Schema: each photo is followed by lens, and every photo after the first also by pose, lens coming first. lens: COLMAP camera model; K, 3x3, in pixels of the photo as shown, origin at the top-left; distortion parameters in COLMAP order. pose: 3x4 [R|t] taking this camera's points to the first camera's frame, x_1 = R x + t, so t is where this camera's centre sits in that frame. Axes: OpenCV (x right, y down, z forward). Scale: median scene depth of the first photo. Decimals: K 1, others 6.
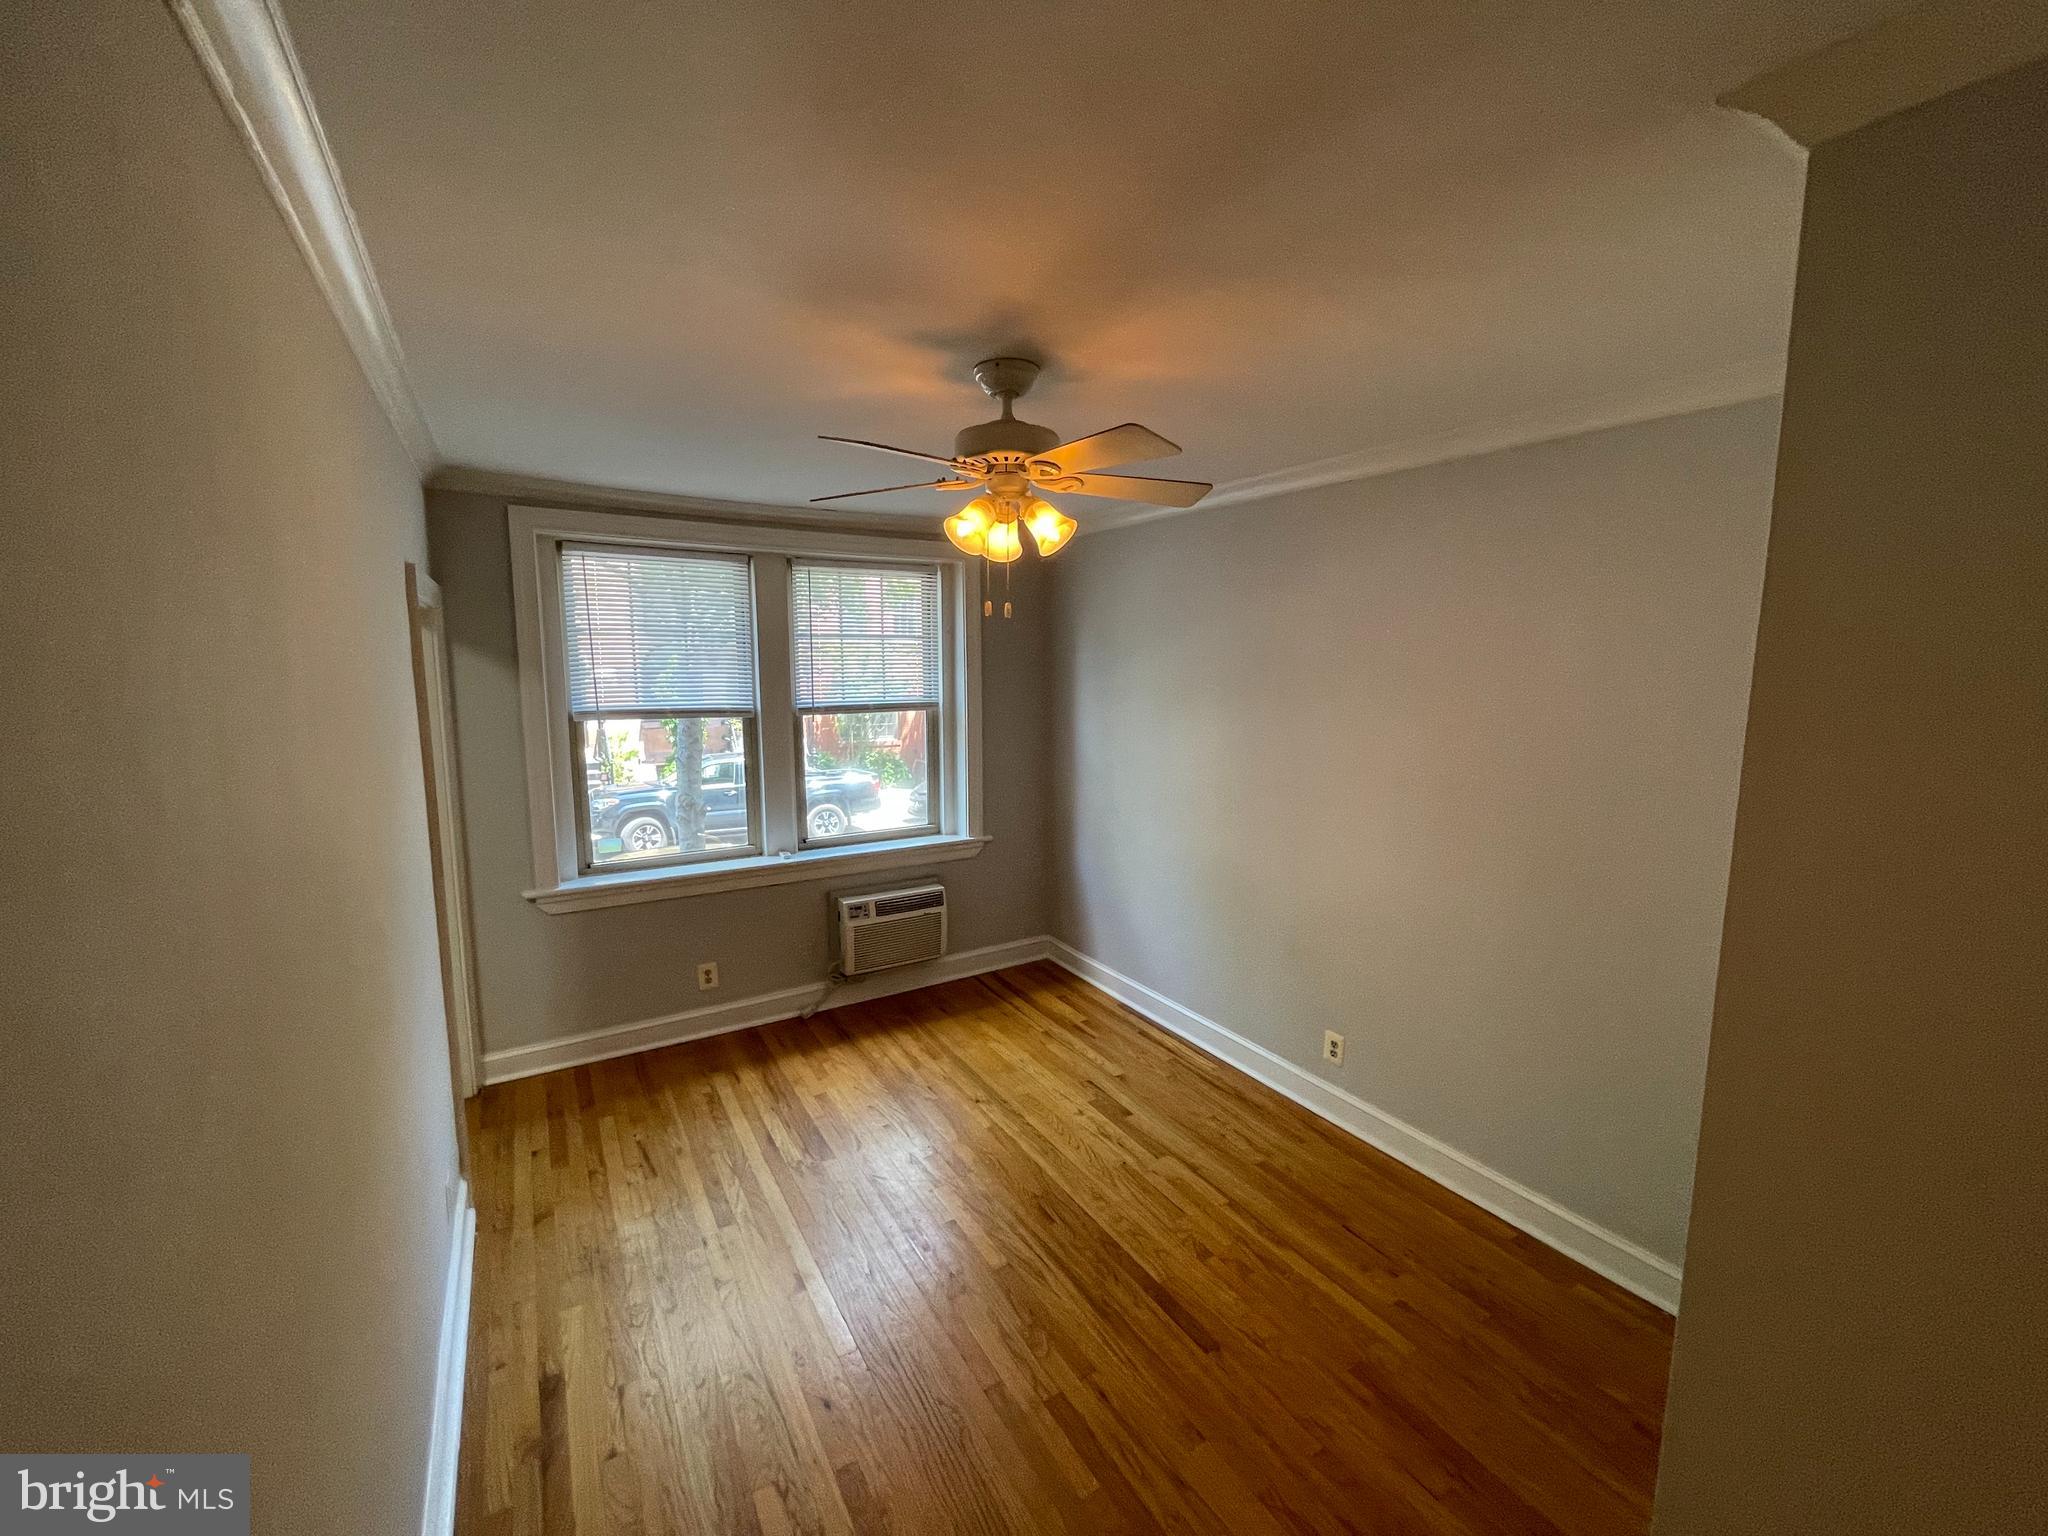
lens RADIAL K [[823.1, 0, 1029.2], [0, 823.1, 772.2], [0, 0, 1]] dist [-0.003743, -0.000549]
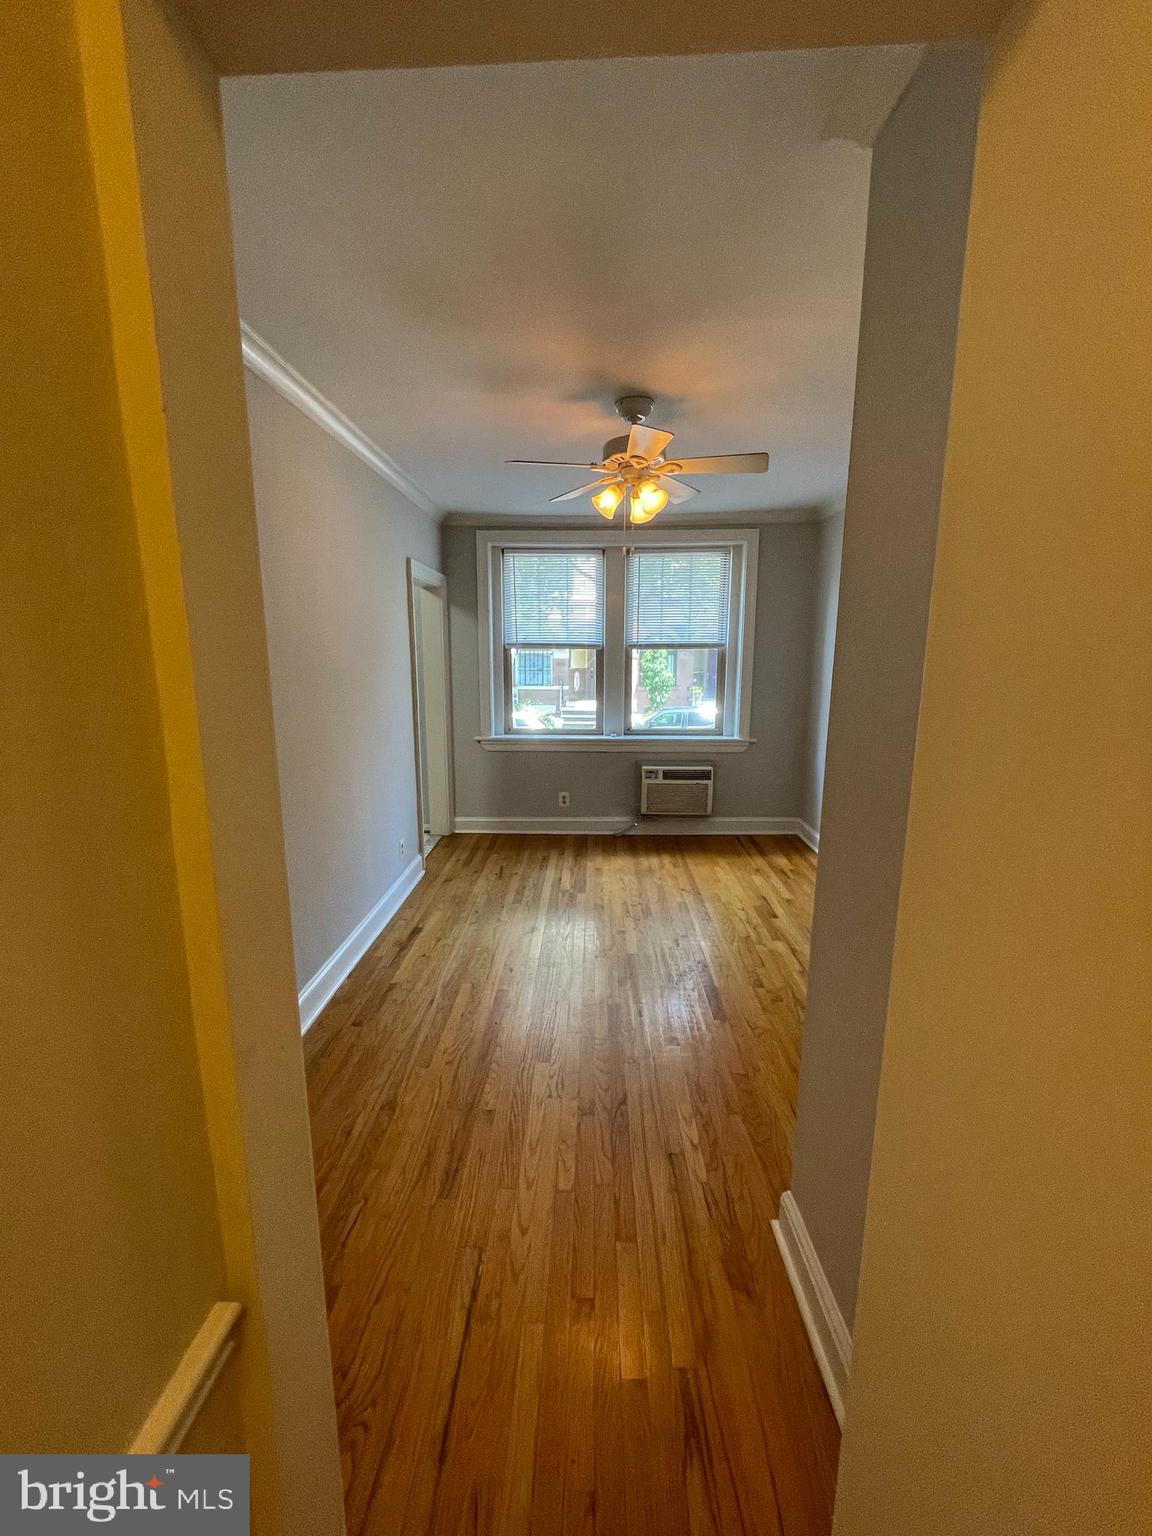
lens RADIAL K [[617.3, 0, 572.0], [0, 617.3, 770.1], [0, 0, 1]] dist [-0.003743, -0.000549]
pose [[0.832548, 0.100723, -0.544719, 0.337054], [-0.072824, 0.994697, 0.072624, 0.094182], [0.549146, -0.020794, 0.835468, -0.076942]]
